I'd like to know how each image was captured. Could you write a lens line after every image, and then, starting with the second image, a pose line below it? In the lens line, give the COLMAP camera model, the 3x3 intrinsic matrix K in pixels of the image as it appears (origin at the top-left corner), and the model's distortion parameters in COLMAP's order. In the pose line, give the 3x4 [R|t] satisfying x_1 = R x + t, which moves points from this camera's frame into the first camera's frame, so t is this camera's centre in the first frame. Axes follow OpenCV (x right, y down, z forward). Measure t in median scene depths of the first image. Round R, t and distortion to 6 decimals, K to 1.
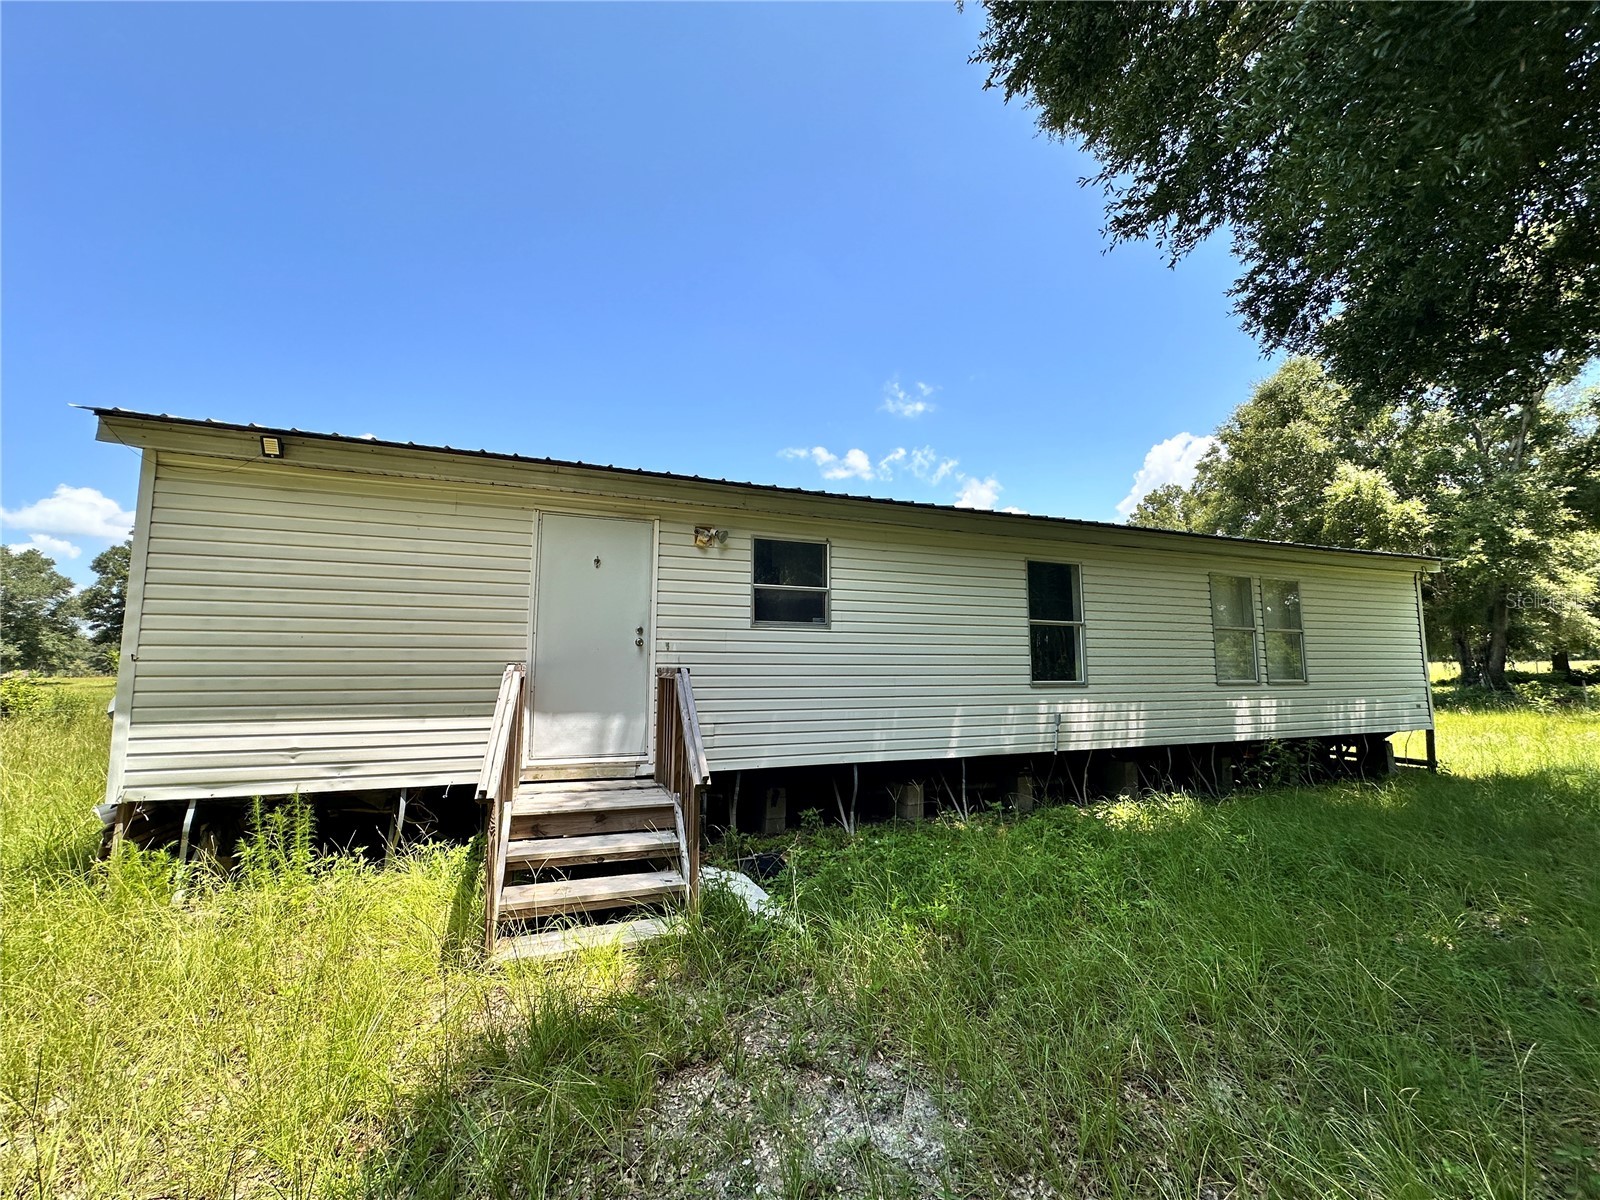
lens RADIAL K [[638.0, 0, 813.4], [0, 638.0, 605.2], [0, 0, 1]] dist [-0.005233, 0.001327]
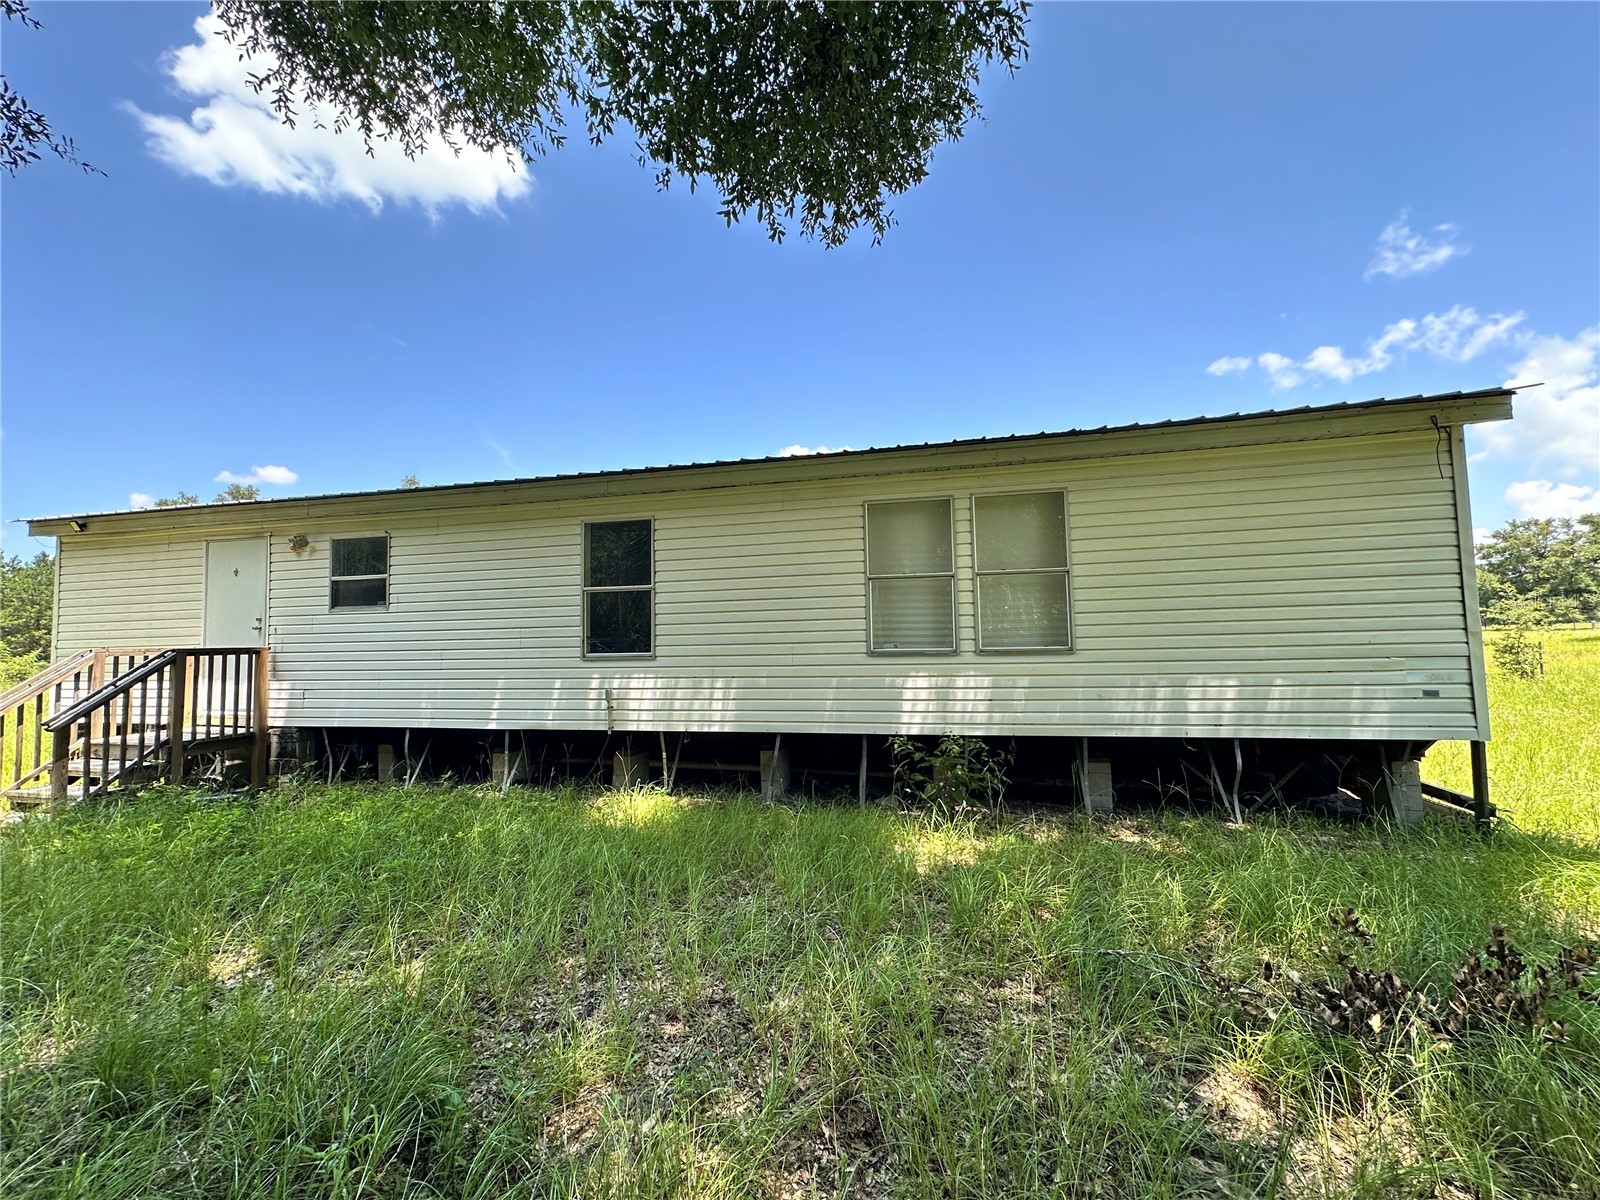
lens RADIAL K [[638.0, 0, 808.7], [0, 638.0, 607.7], [0, 0, 1]] dist [-0.005233, 0.001327]
pose [[0.825161, -0.047043, -0.562935, 1.117884], [0.077648, 0.996513, 0.030541, 0.048631], [0.559535, -0.068912, 0.825937, 0.413418]]
